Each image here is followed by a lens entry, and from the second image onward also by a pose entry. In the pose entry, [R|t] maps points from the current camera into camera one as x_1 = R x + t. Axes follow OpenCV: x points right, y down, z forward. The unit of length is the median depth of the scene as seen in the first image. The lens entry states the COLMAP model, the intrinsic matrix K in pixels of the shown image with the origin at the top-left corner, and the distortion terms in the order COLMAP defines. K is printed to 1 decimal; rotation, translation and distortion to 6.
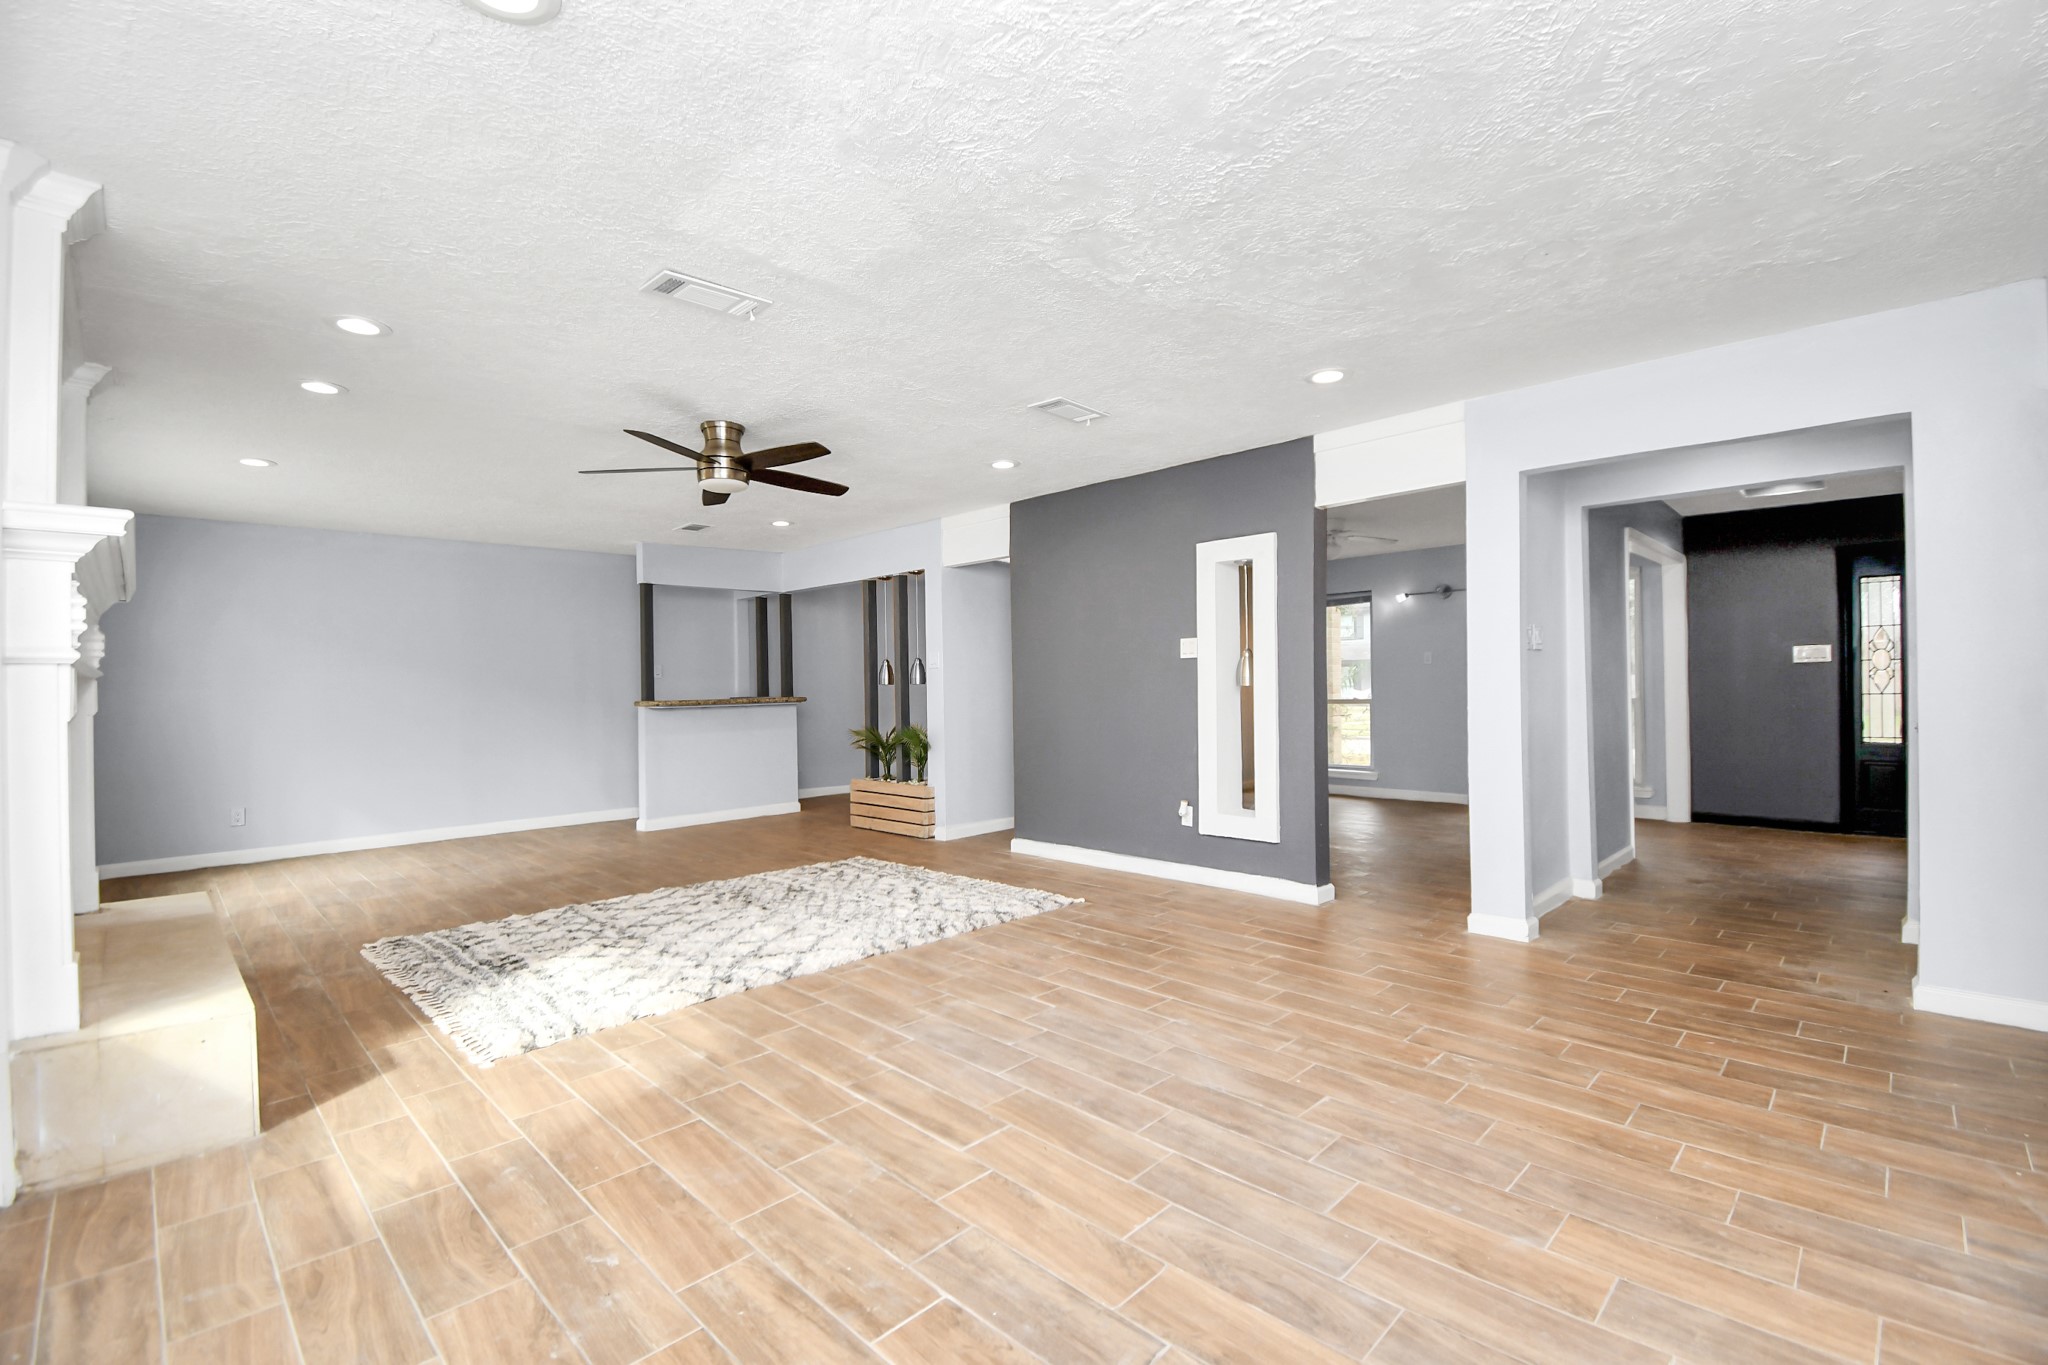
lens RADIAL K [[924.0, 0, 994.6], [0, 924.0, 693.2], [0, 0, 1]] dist [0.003677, 0.000015]
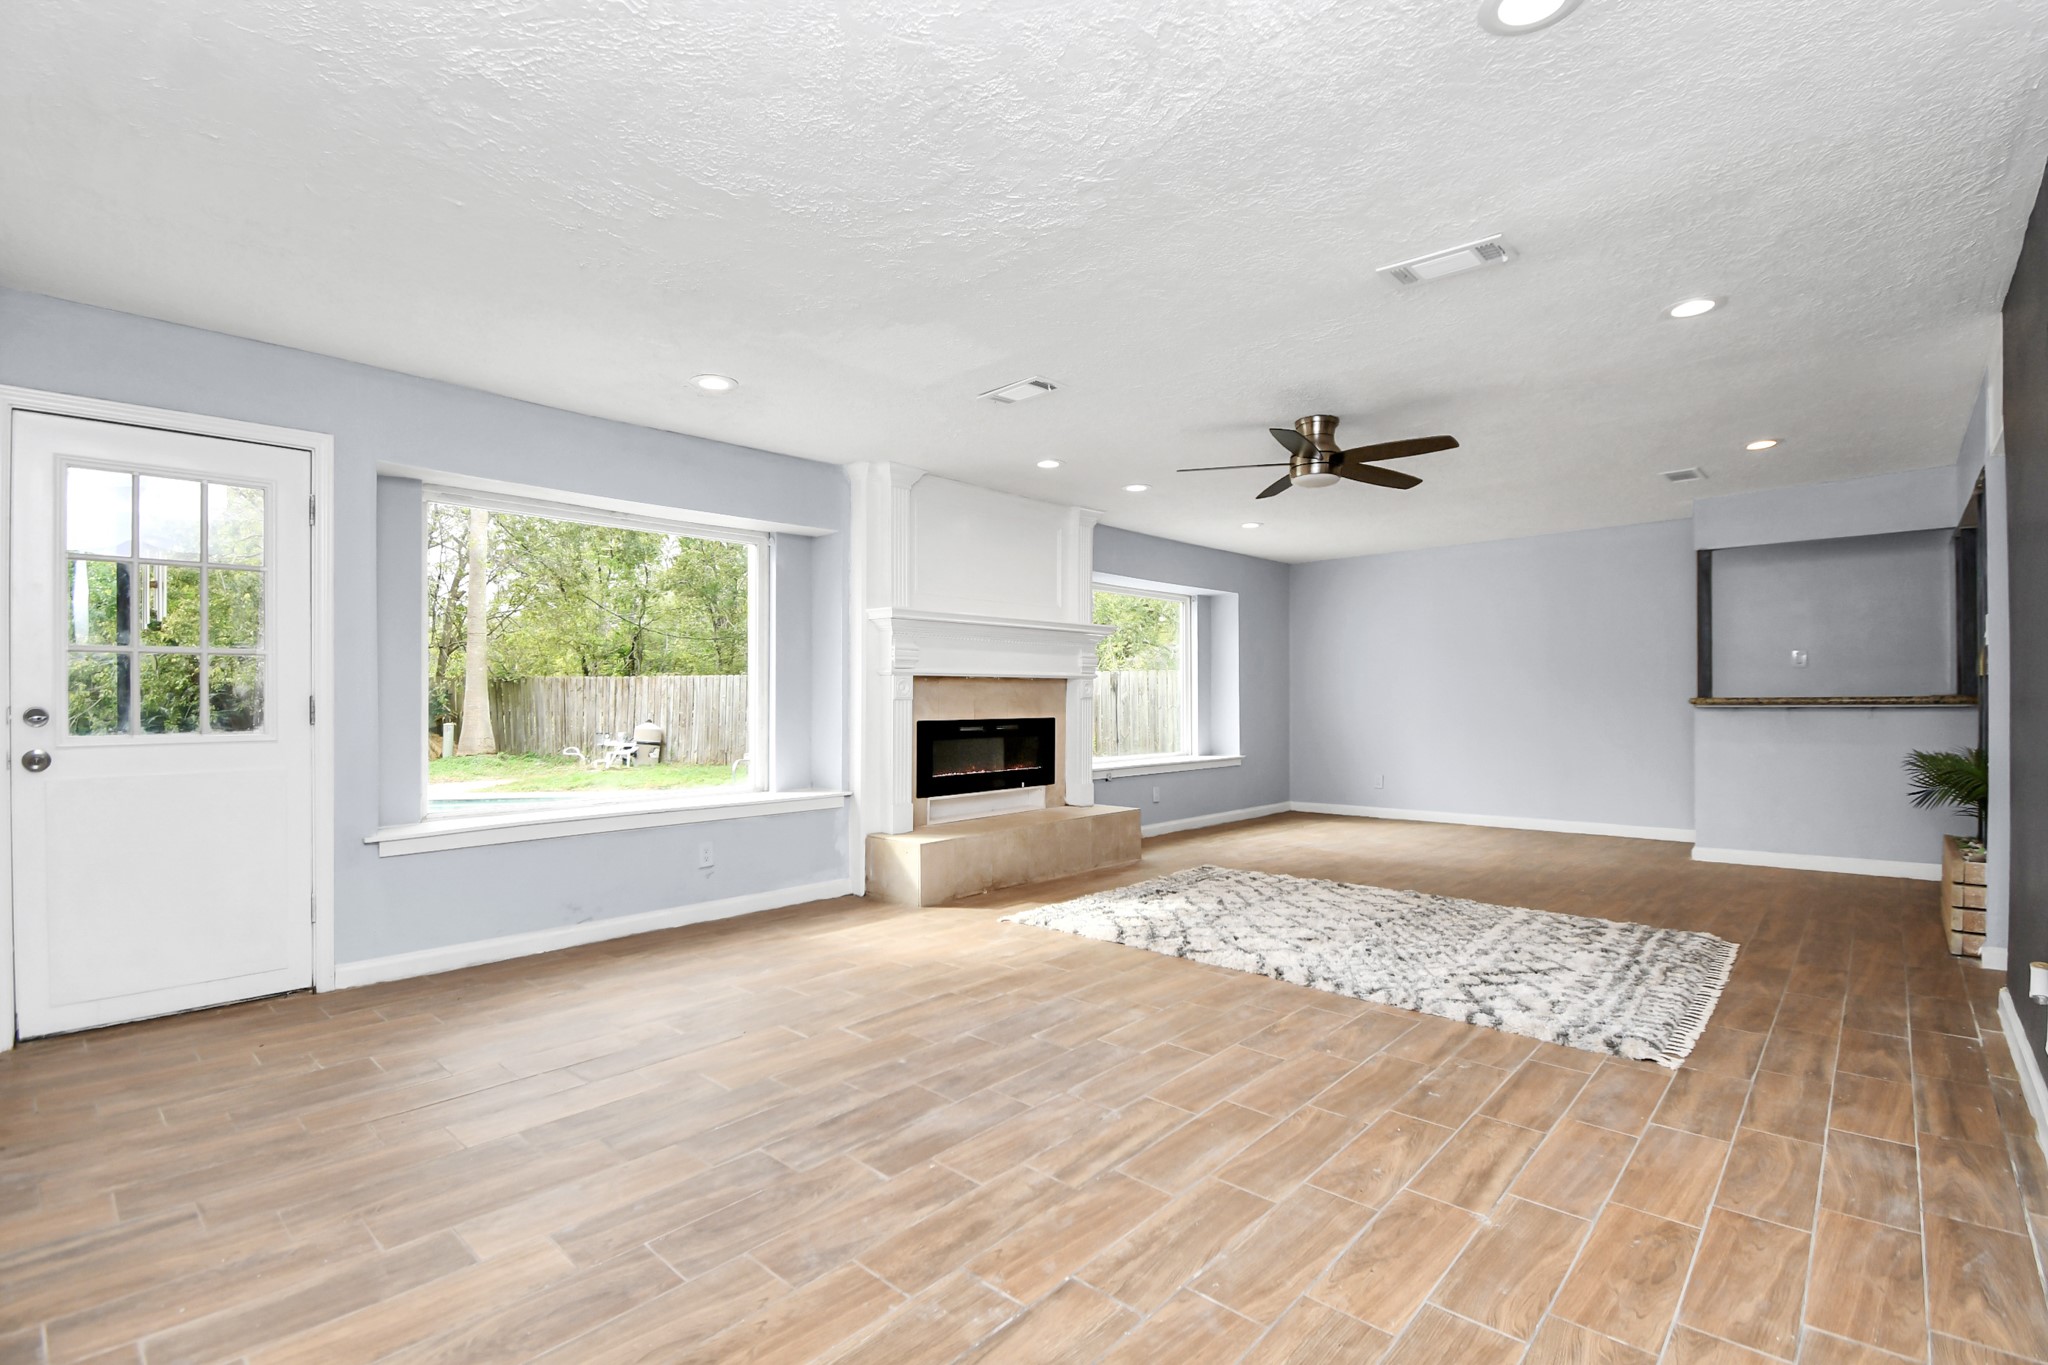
lens RADIAL K [[924.0, 0, 994.6], [0, 924.0, 693.2], [0, 0, 1]] dist [0.003677, 0.000015]
pose [[0.037493, 0.015846, -0.999171, 0.833283], [-0.004365, 0.999867, 0.015693, -0.013627], [0.999287, 0.003773, 0.037557, 0.739012]]
